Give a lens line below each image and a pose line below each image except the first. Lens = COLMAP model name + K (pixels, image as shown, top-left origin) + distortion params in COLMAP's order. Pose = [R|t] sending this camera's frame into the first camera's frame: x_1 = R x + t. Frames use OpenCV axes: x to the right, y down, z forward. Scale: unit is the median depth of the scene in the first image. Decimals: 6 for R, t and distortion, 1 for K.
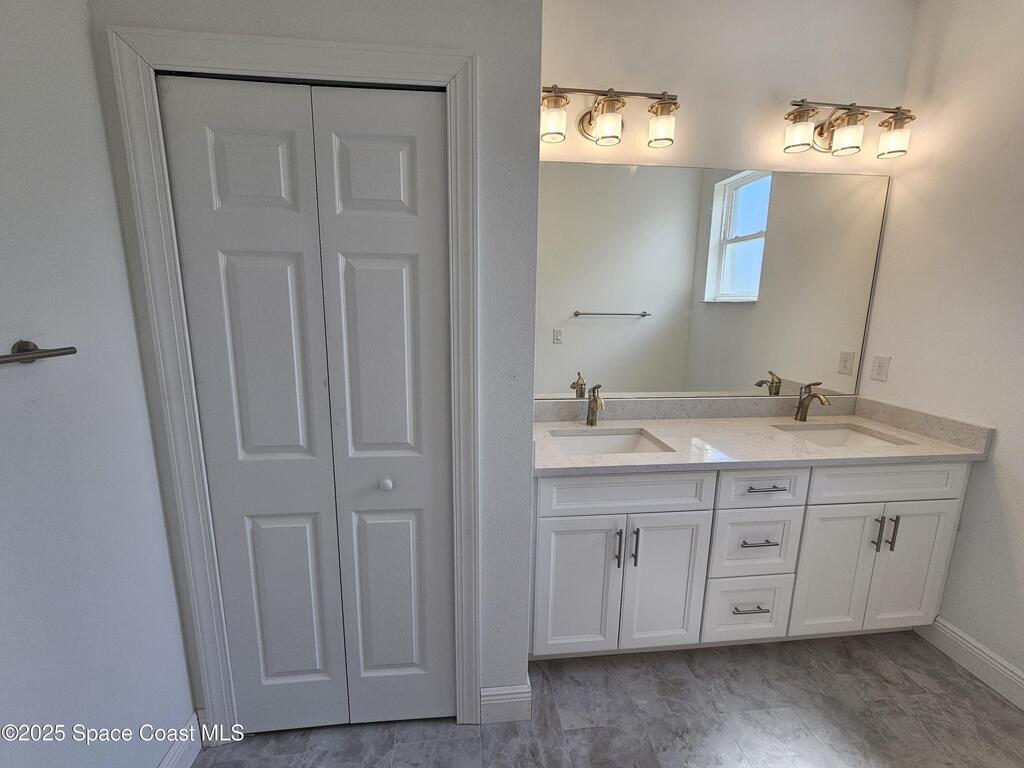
lens RADIAL K [[414.9, 0, 506.3], [0, 414.9, 376.9], [0, 0, 1]] dist [-0.001474, -0.000298]
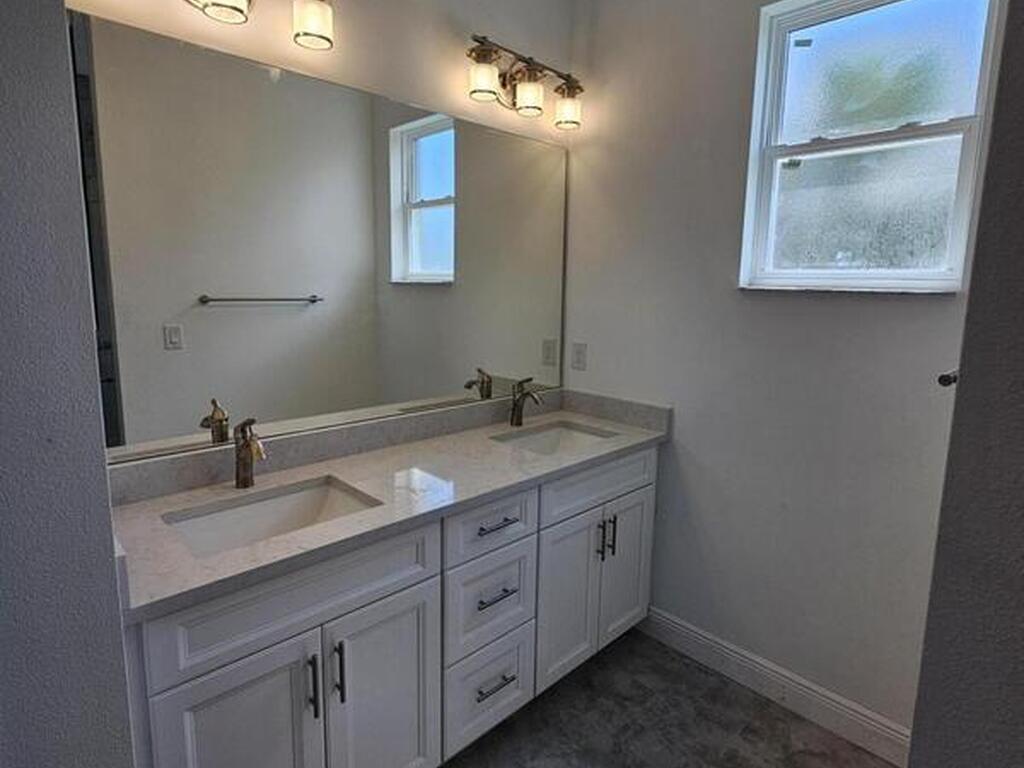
lens RADIAL K [[558.2, 0, 515.1], [0, 558.2, 368.8], [0, 0, 1]] dist [-0.006086, -0.002149]
pose [[0.788416, -0.085282, 0.609202, 0.038869], [0.099540, 0.994979, 0.010465, -0.023114], [-0.607036, 0.052389, 0.792946, 0.123101]]
